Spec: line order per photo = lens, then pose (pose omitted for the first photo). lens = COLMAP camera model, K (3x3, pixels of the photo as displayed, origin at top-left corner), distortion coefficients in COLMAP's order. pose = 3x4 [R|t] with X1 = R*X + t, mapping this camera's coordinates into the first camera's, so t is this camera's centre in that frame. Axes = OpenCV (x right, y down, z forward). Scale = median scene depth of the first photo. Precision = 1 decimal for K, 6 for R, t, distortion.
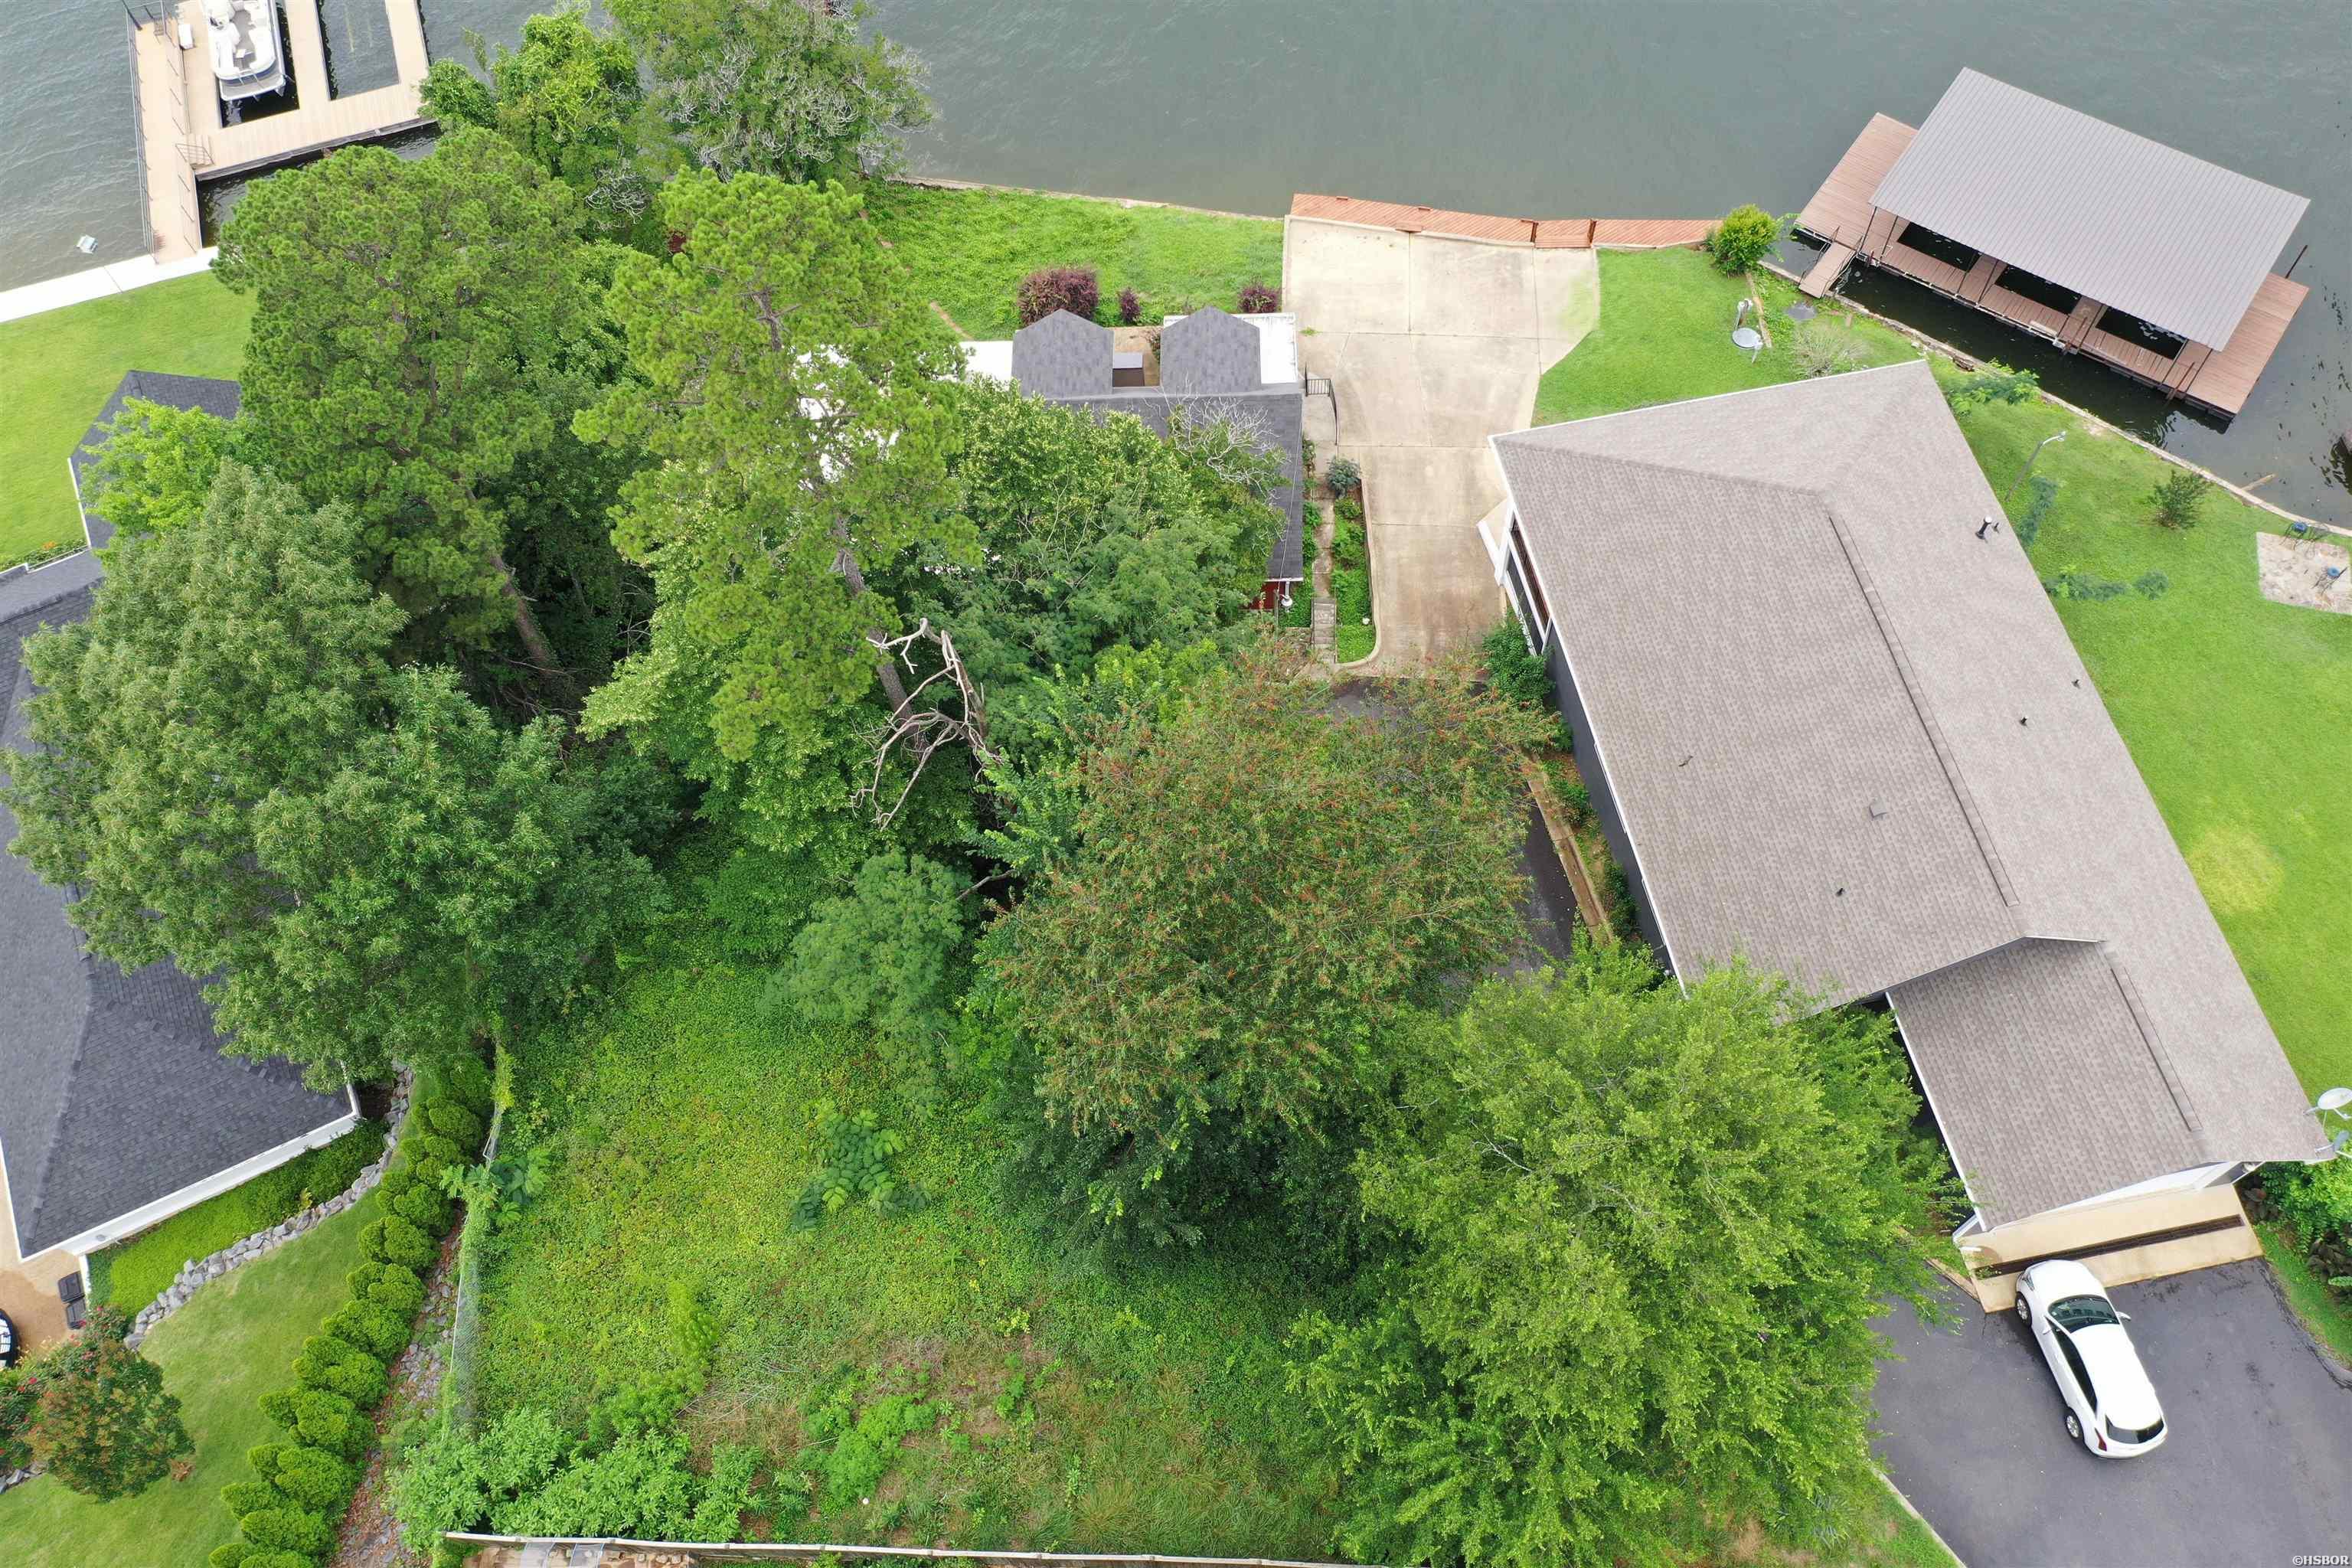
lens RADIAL K [[1843.1, 0, 1178.1], [0, 1843.1, 776.8], [0, 0, 1]] dist [0.007131, -0.017386]
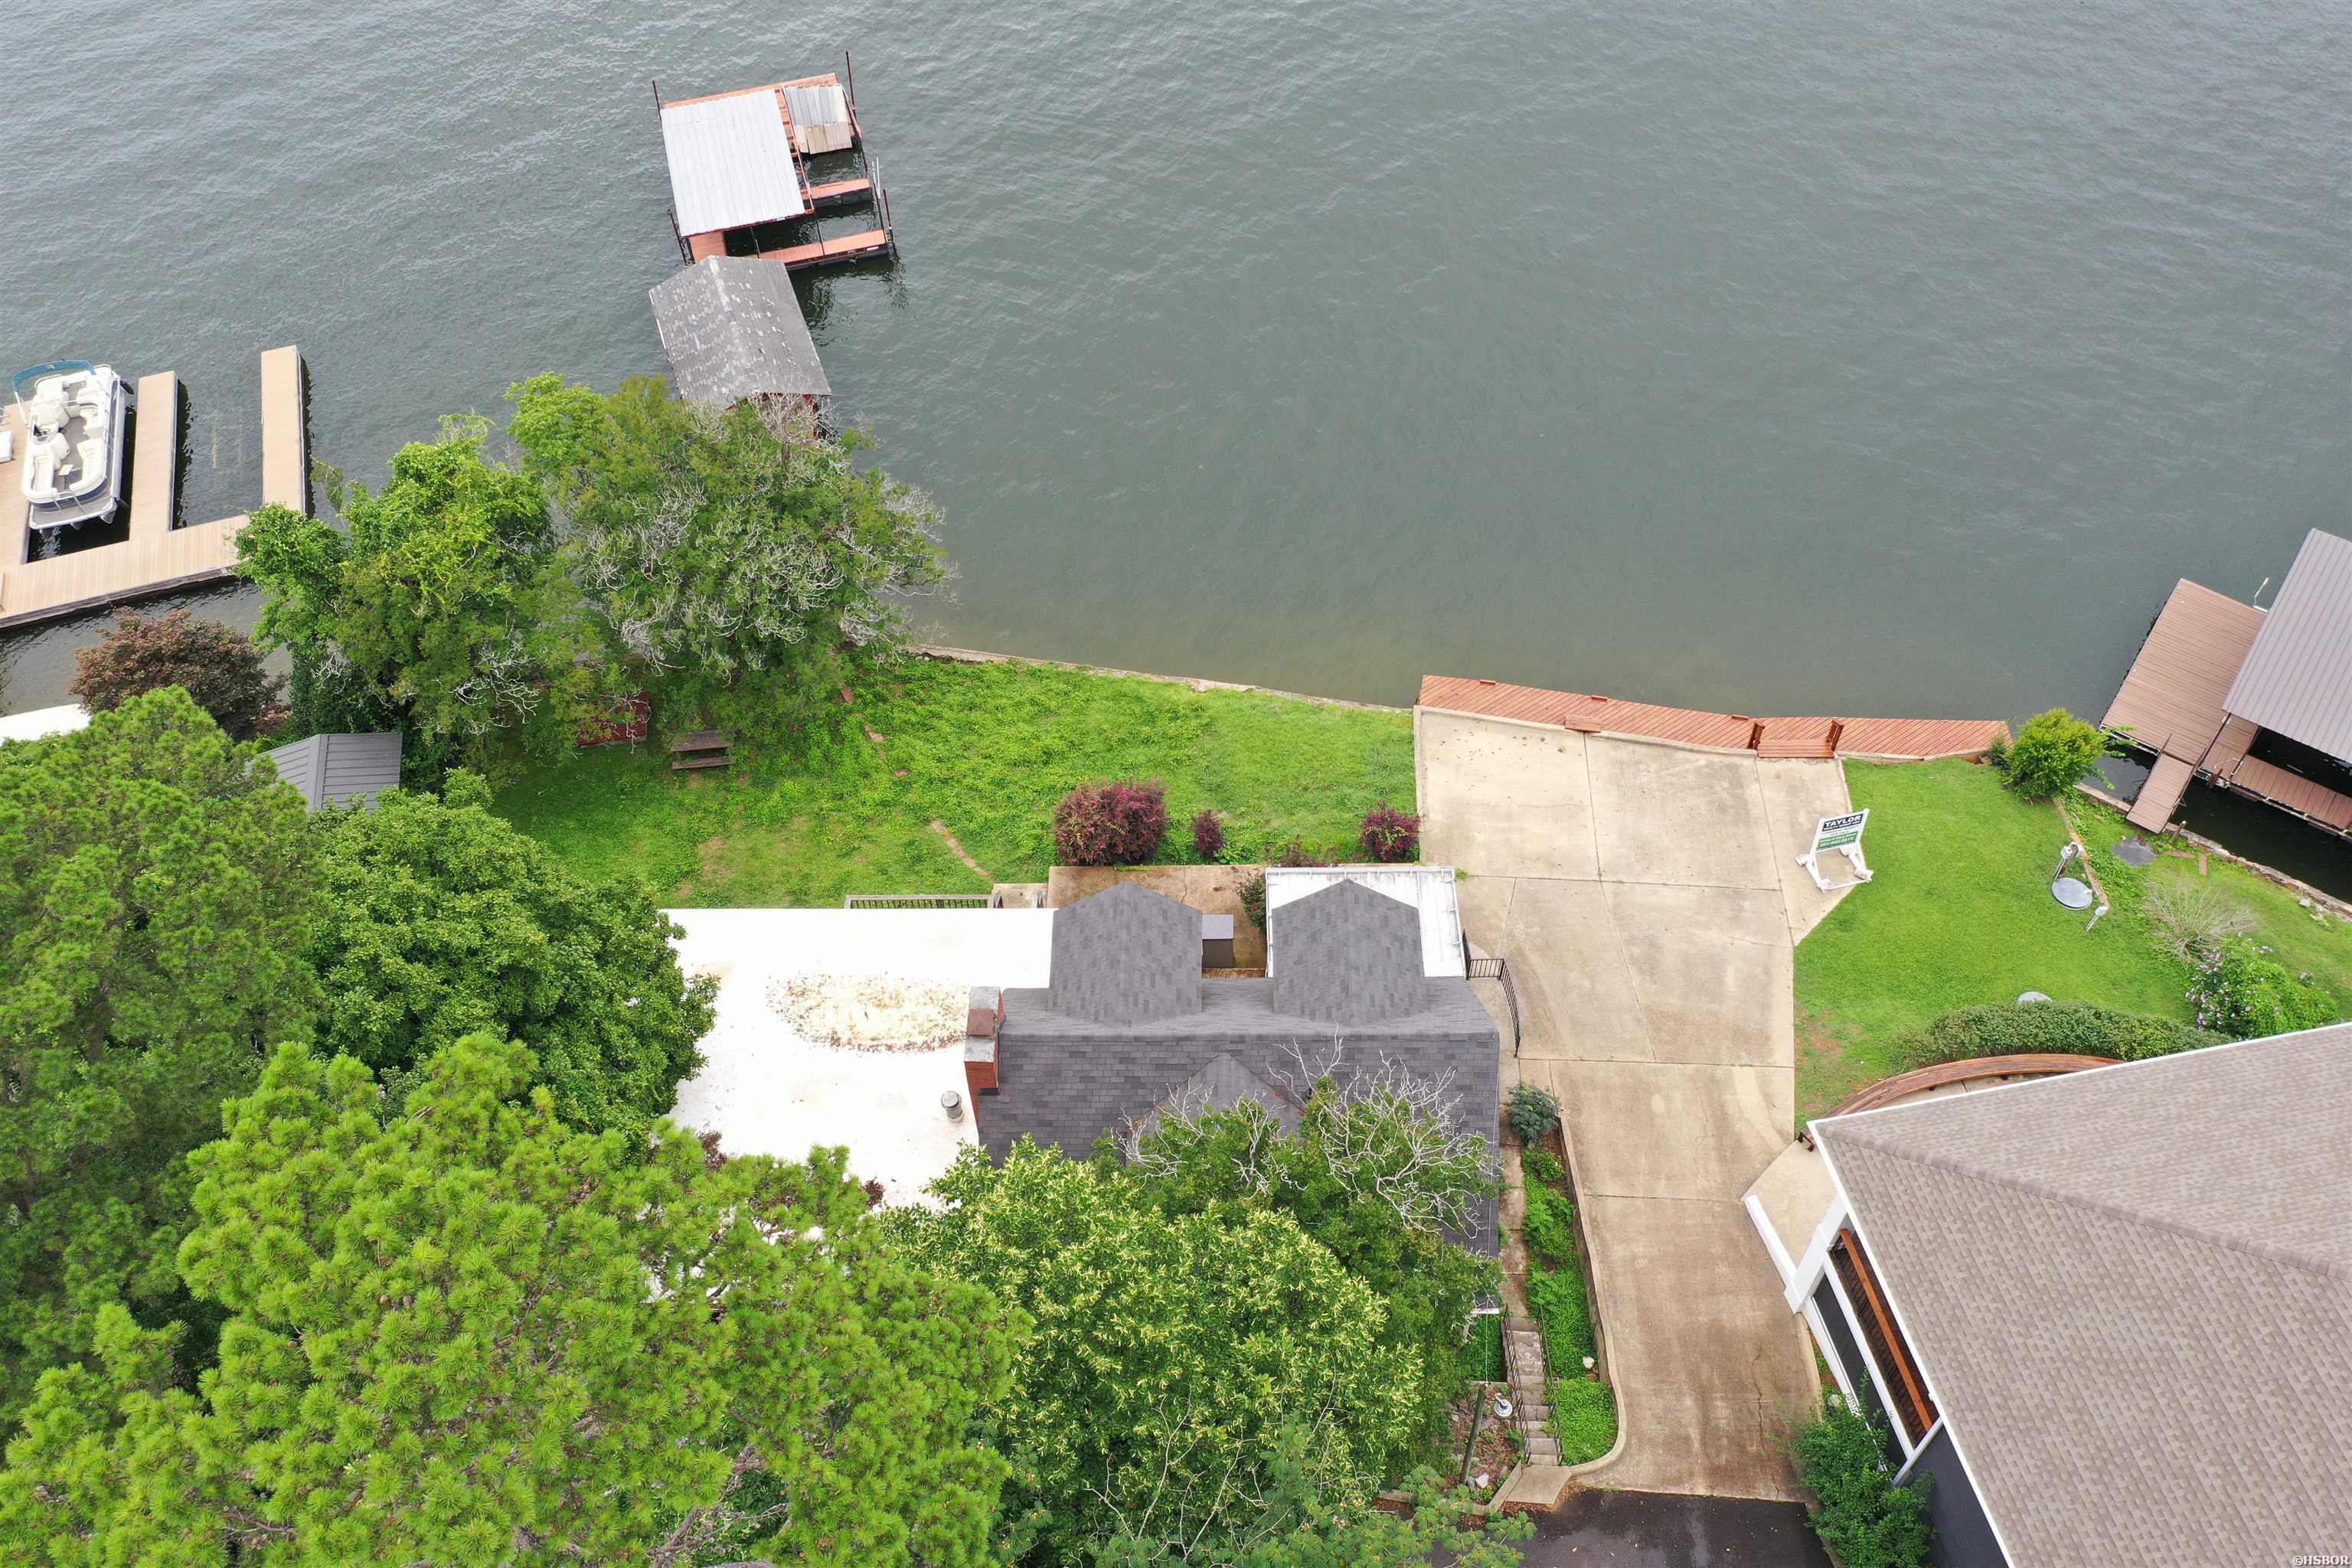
lens RADIAL K [[1843.1, 0, 1176.3], [0, 1843.1, 786.8], [0, 0, 1]] dist [0.007131, -0.017386]
pose [[0.999920, 0.012451, 0.002372, -0.041768], [-0.011843, 0.984470, -0.175153, -0.150359], [-0.004516, 0.175110, 0.984538, 0.292307]]
